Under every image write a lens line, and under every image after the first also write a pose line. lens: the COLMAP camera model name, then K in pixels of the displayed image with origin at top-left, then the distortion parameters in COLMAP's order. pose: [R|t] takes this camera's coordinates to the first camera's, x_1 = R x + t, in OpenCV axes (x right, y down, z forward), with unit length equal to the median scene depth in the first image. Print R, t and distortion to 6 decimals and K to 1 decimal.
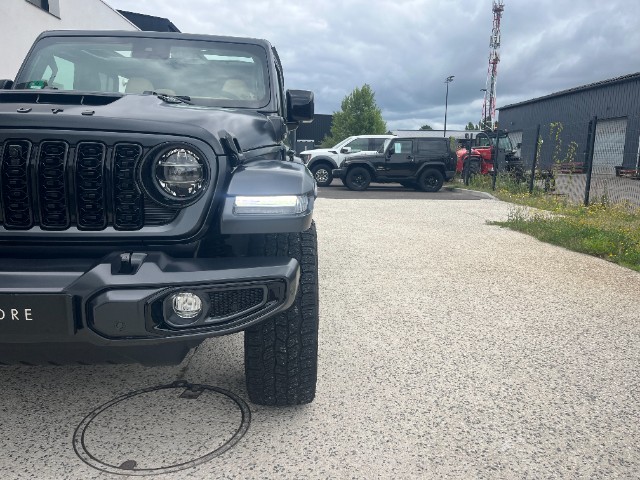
lens RADIAL K [[492.2, 0, 319.6], [0, 492.2, 244.8], [0, 0, 1]] dist [0.029466, -0.011595]
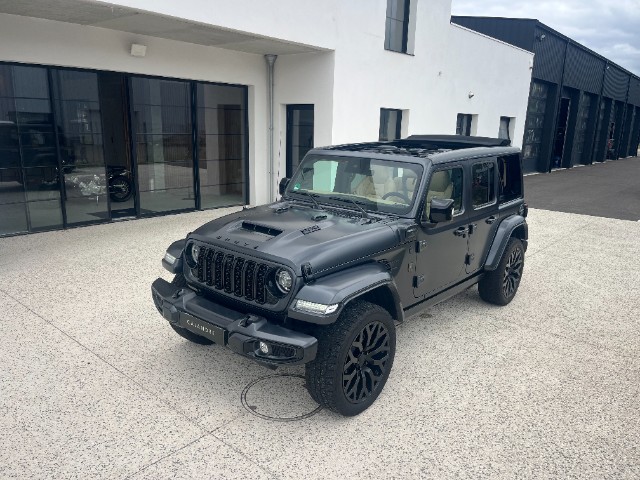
lens RADIAL K [[492.2, 0, 319.9], [0, 492.2, 243.0], [0, 0, 1]] dist [0.029466, -0.011595]
pose [[0.735212, 0.169584, -0.656281, 1.038360], [-0.136994, 0.985393, 0.101156, -0.481258], [0.663849, 0.015535, 0.747705, -0.390217]]
